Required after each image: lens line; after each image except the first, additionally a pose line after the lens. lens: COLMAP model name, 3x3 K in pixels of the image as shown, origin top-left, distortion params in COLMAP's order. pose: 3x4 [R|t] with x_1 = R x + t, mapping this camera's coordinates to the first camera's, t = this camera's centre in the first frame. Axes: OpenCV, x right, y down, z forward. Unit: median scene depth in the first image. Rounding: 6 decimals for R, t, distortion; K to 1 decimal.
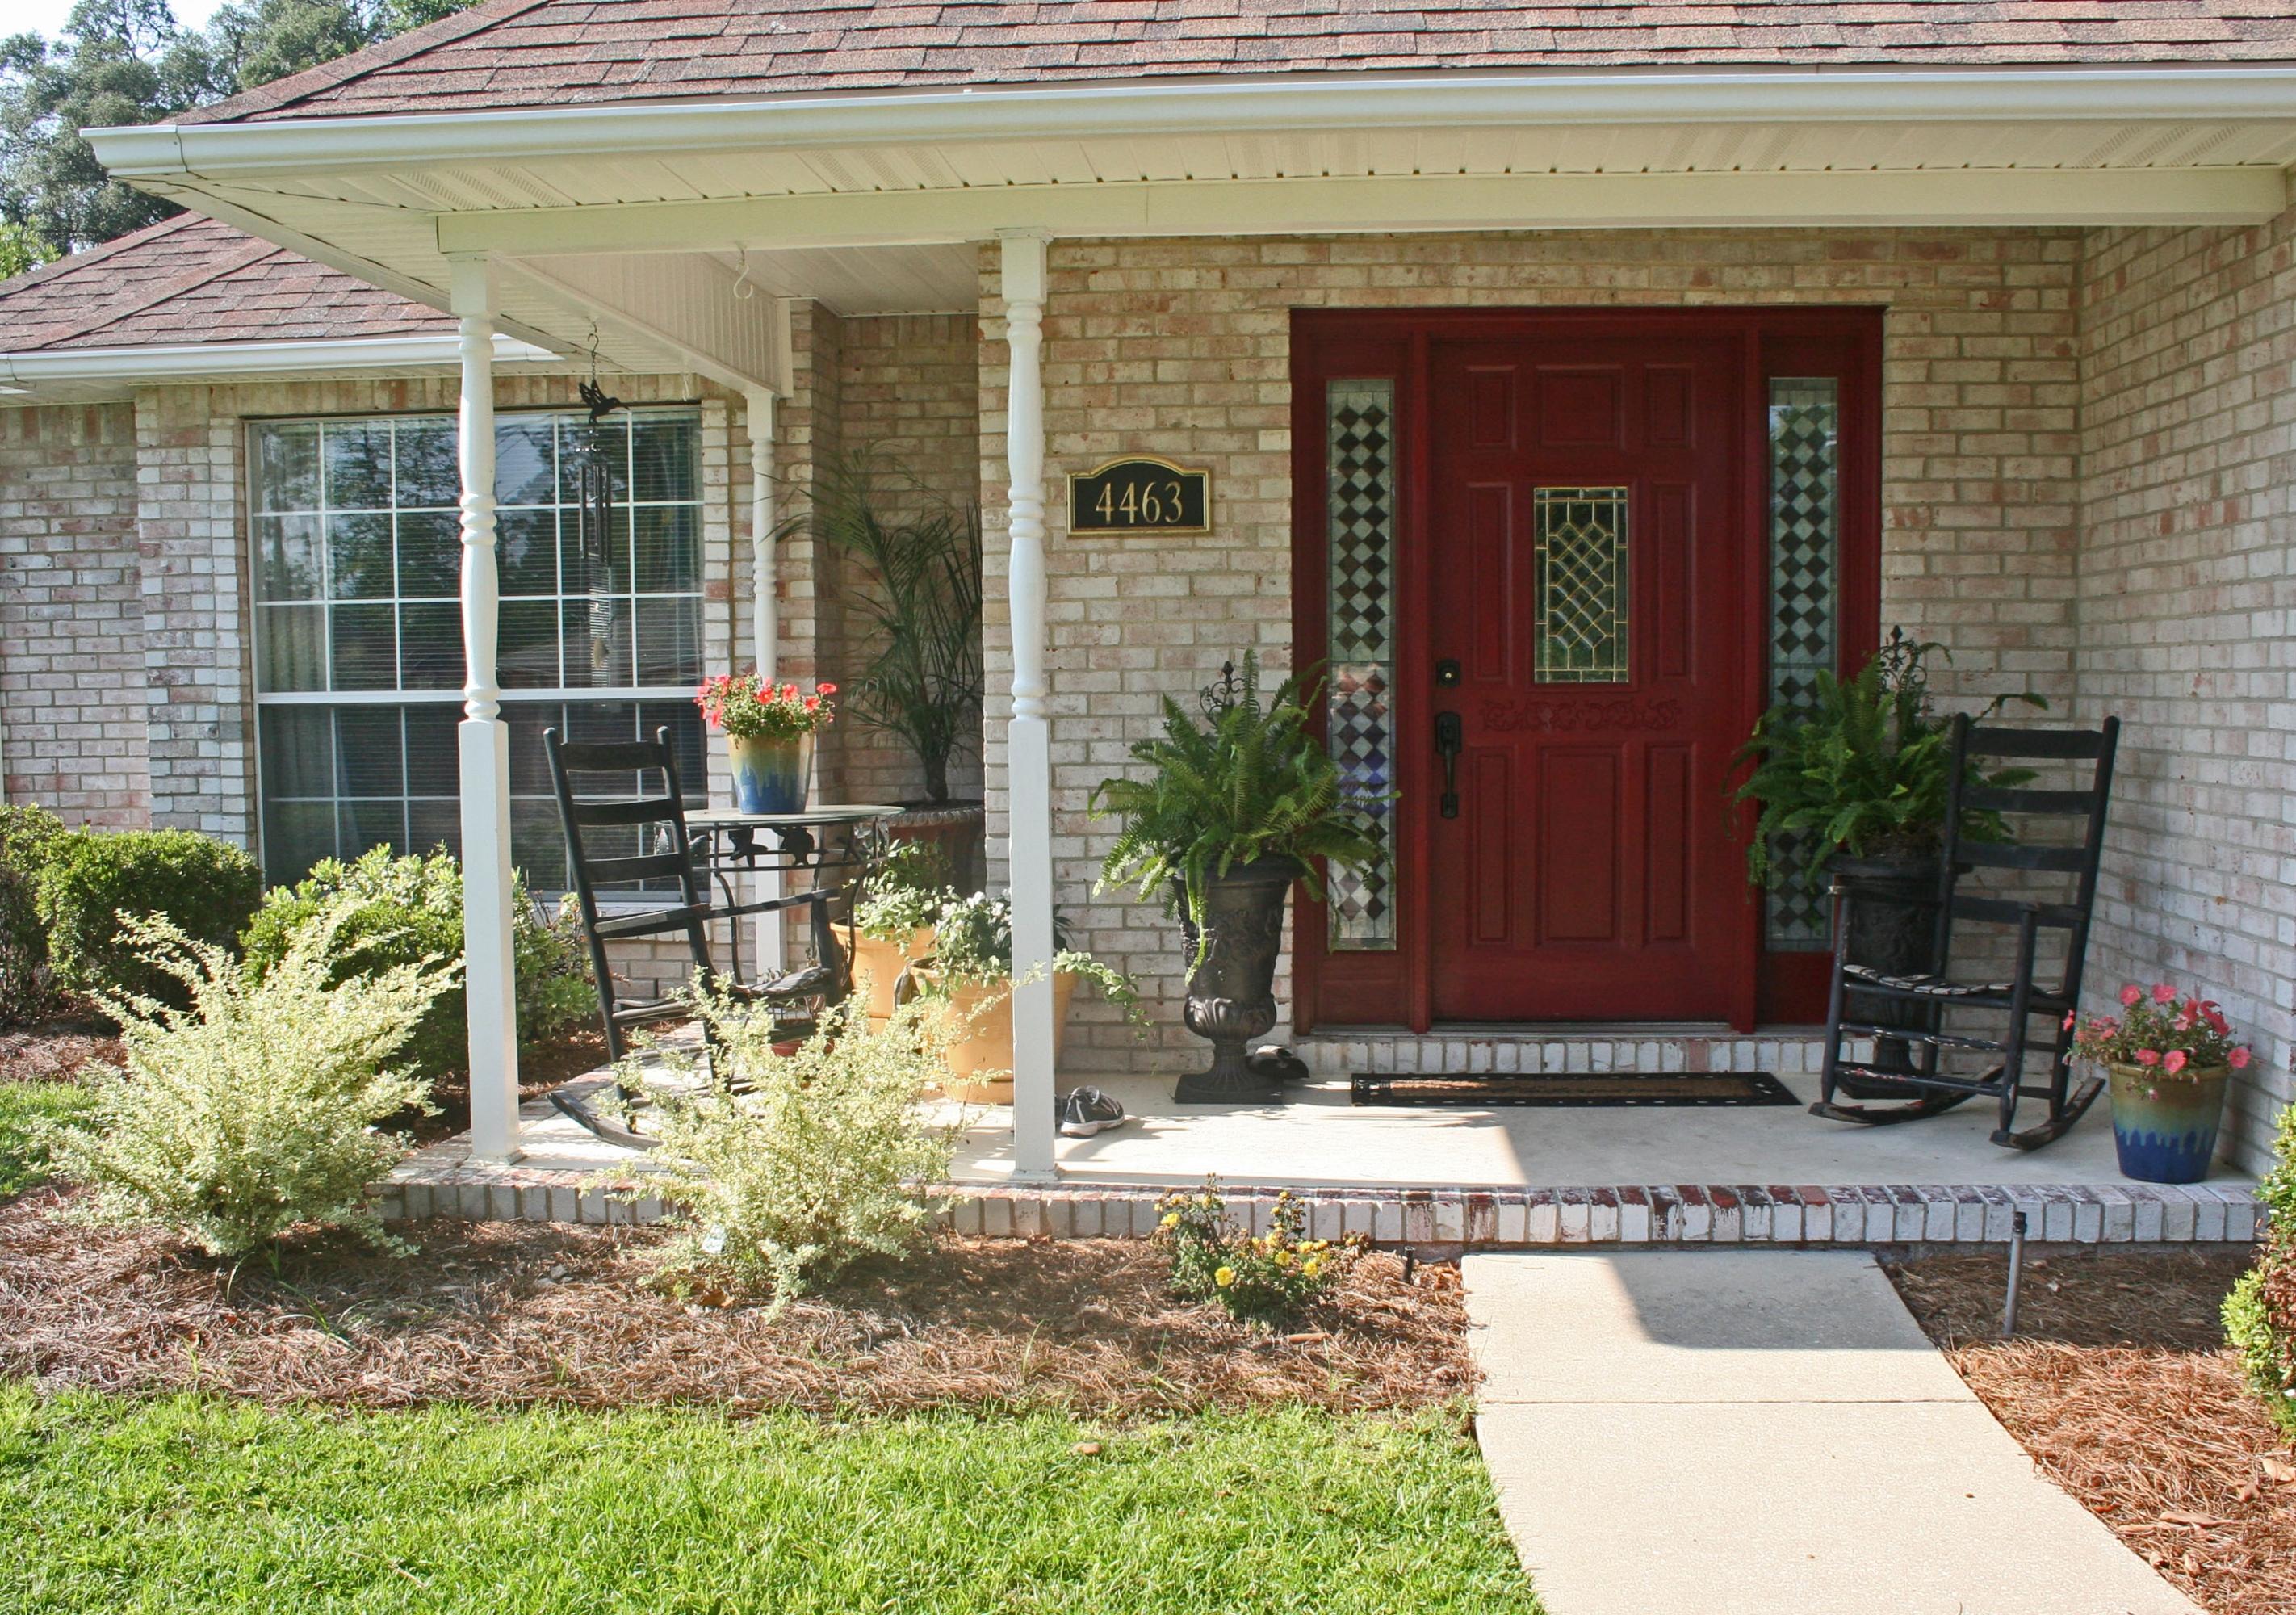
lens RADIAL K [[2201.3, 0, 1164.4], [0, 2201.3, 815.5], [0, 0, 1]] dist [-0.079985, 0.000000]
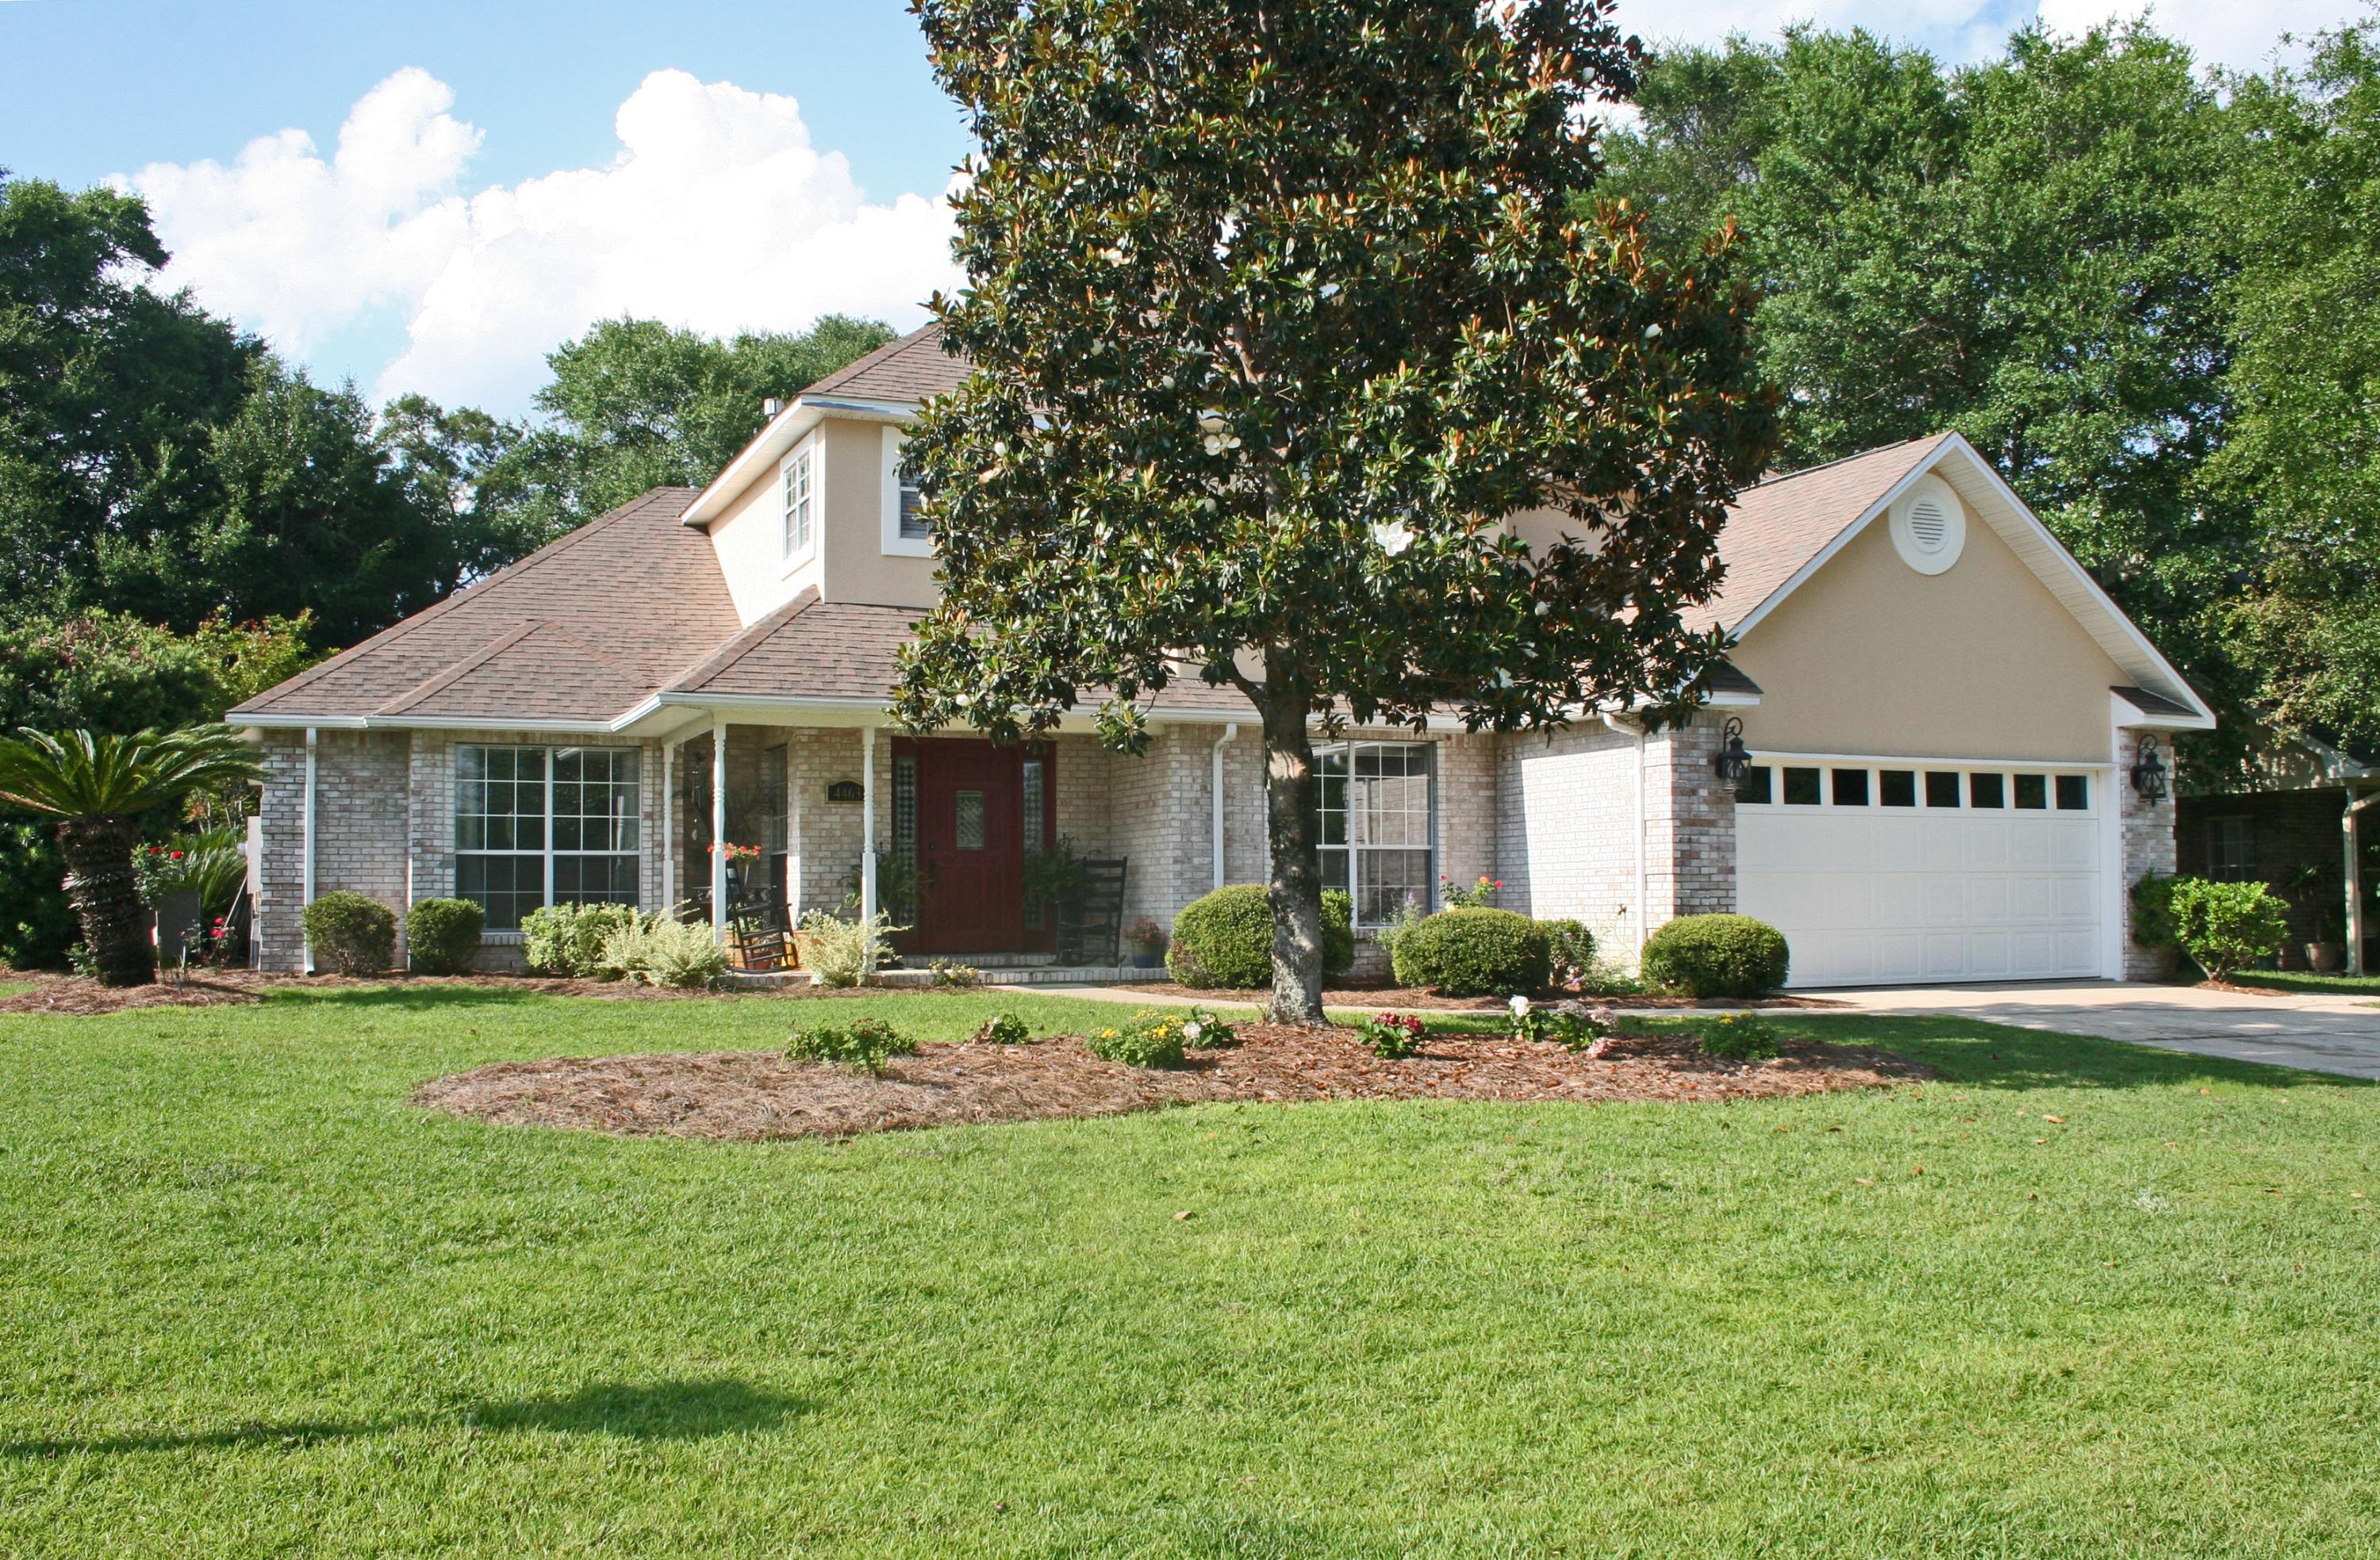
lens RADIAL K [[2025.8, 0, 1198.7], [0, 2025.8, 801.4], [0, 0, 1]] dist [-0.130100, 0.060521]
pose [[0.869444, 0.029213, 0.493167, -0.846116], [0.029503, 0.993398, -0.110859, 0.178263], [-0.493149, 0.110936, 0.862842, -1.507737]]
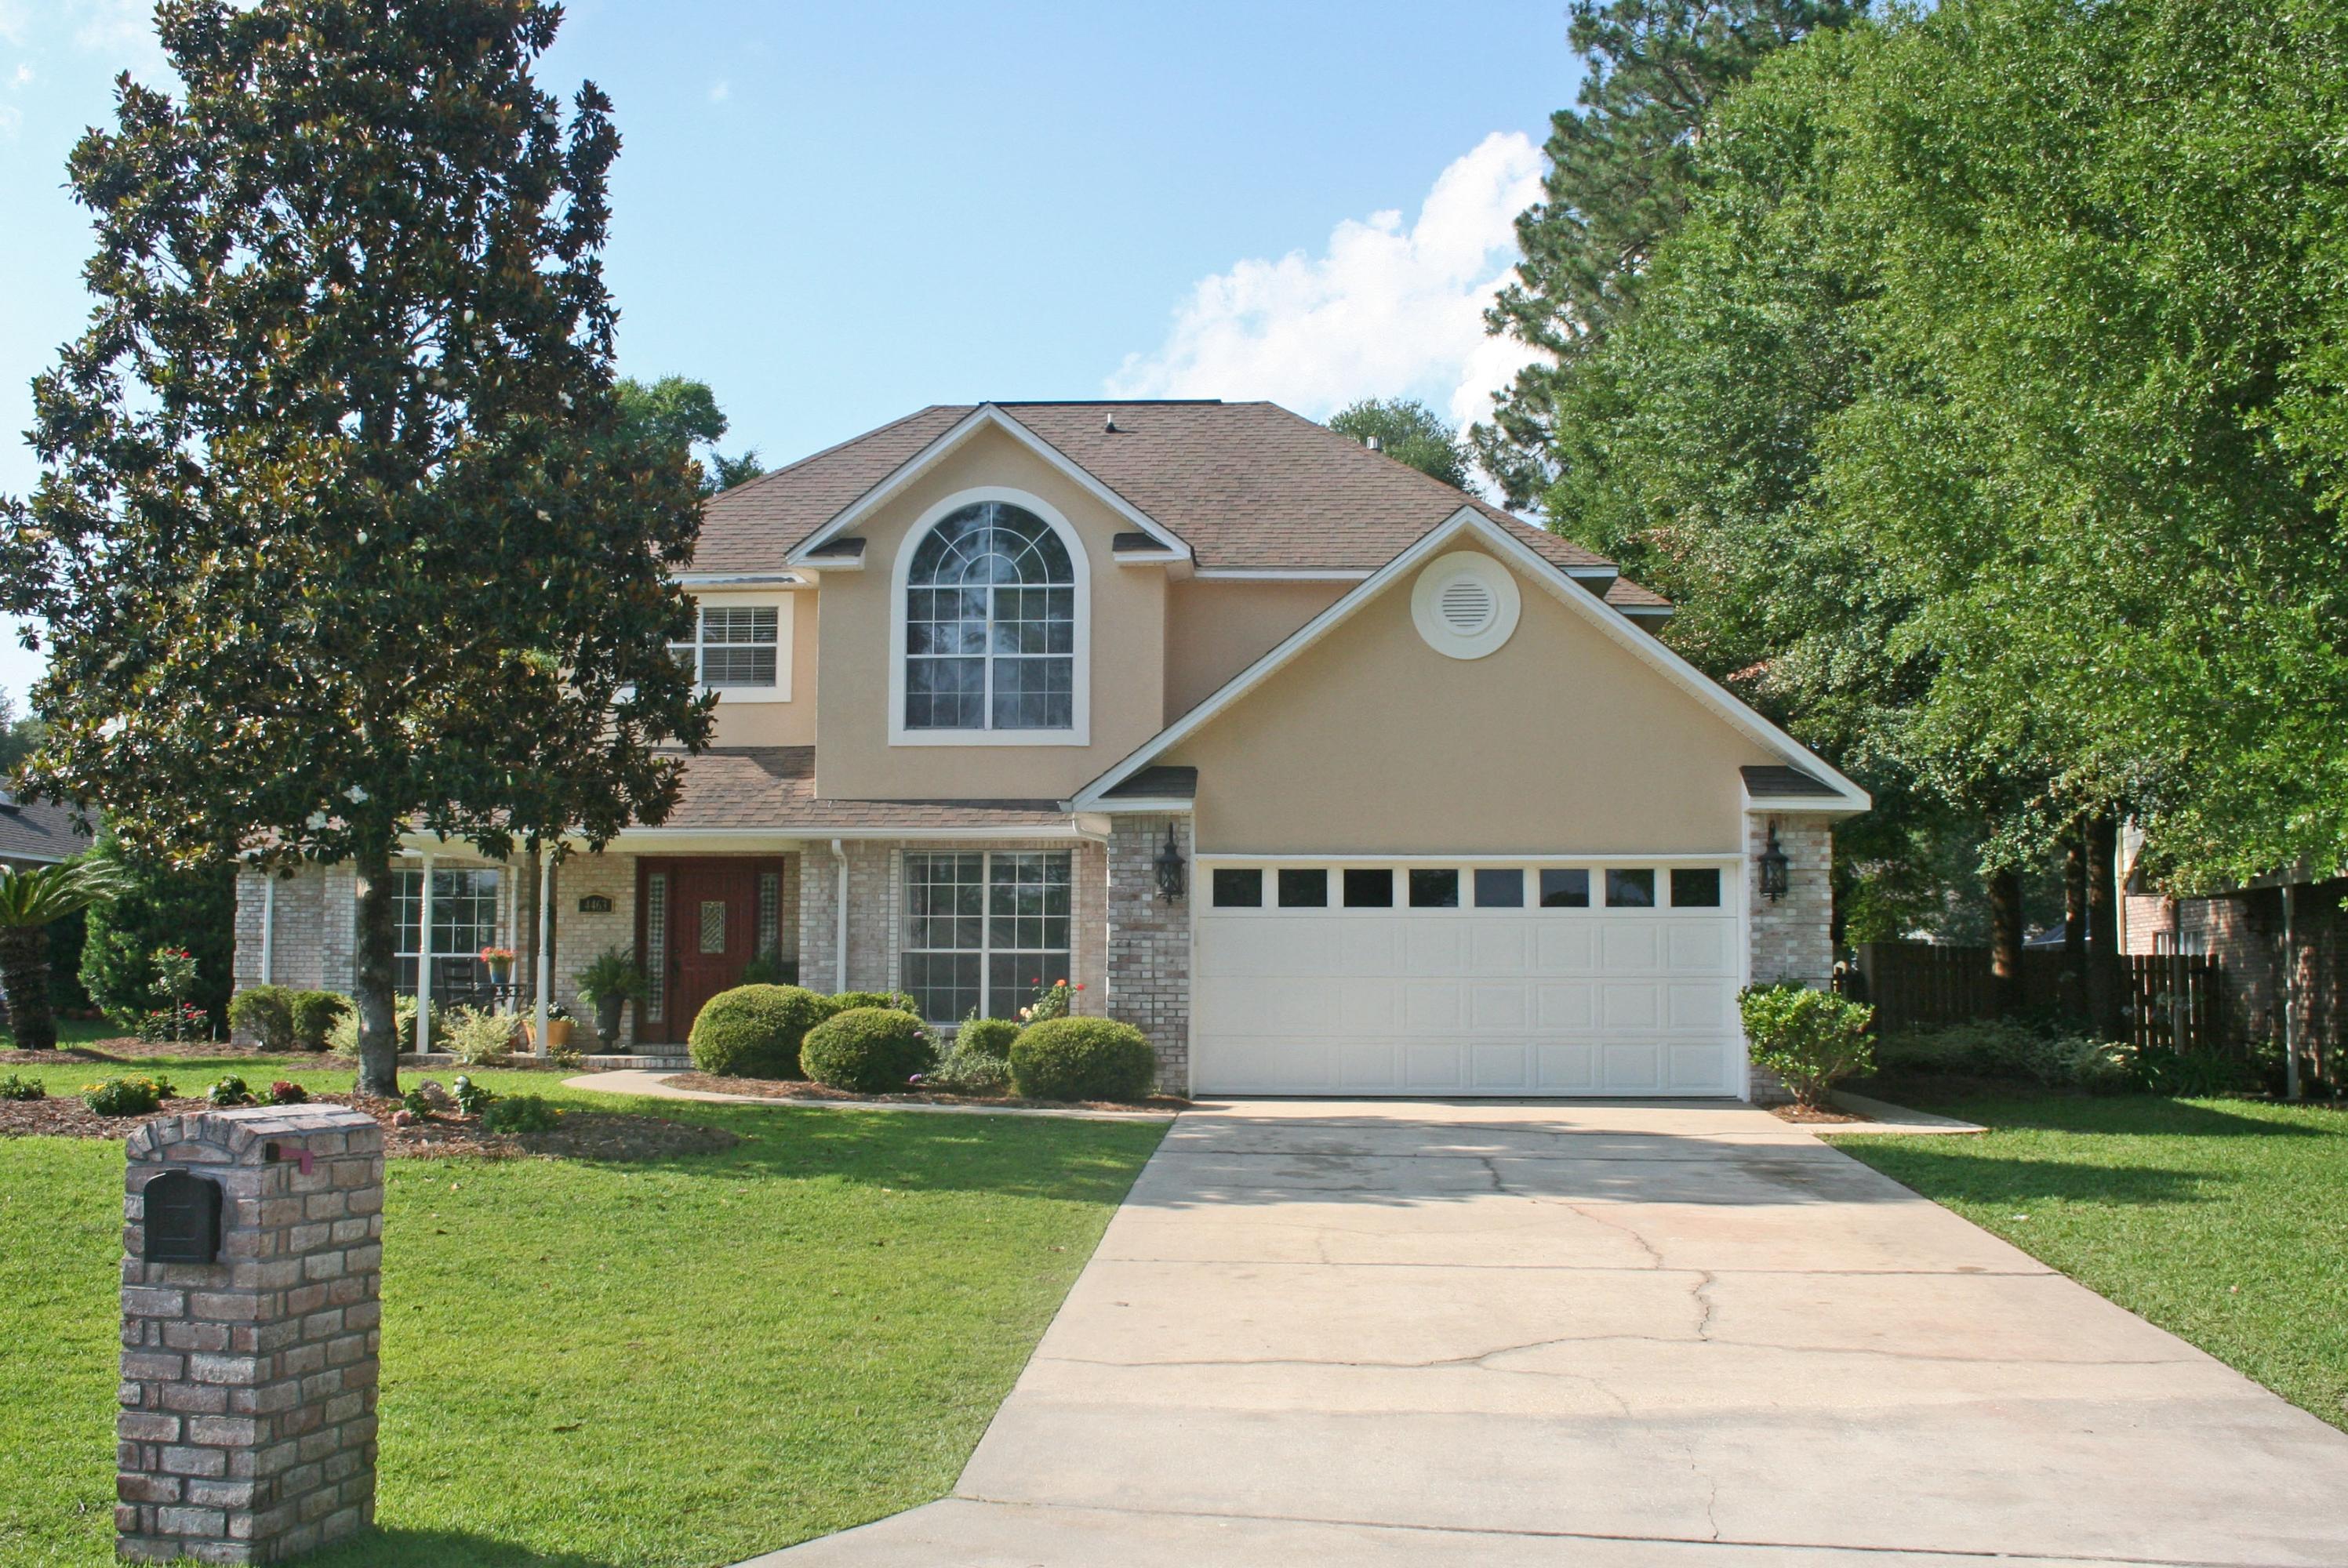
lens RADIAL K [[2171.8, 0, 1168.5], [0, 2171.8, 781.7], [0, 0, 1]] dist [-0.085959, 0.000000]
pose [[0.999686, 0.015547, 0.019672, 0.748735], [-0.012104, 0.986317, -0.164414, 0.210496], [-0.021959, 0.164125, 0.986195, -2.300670]]
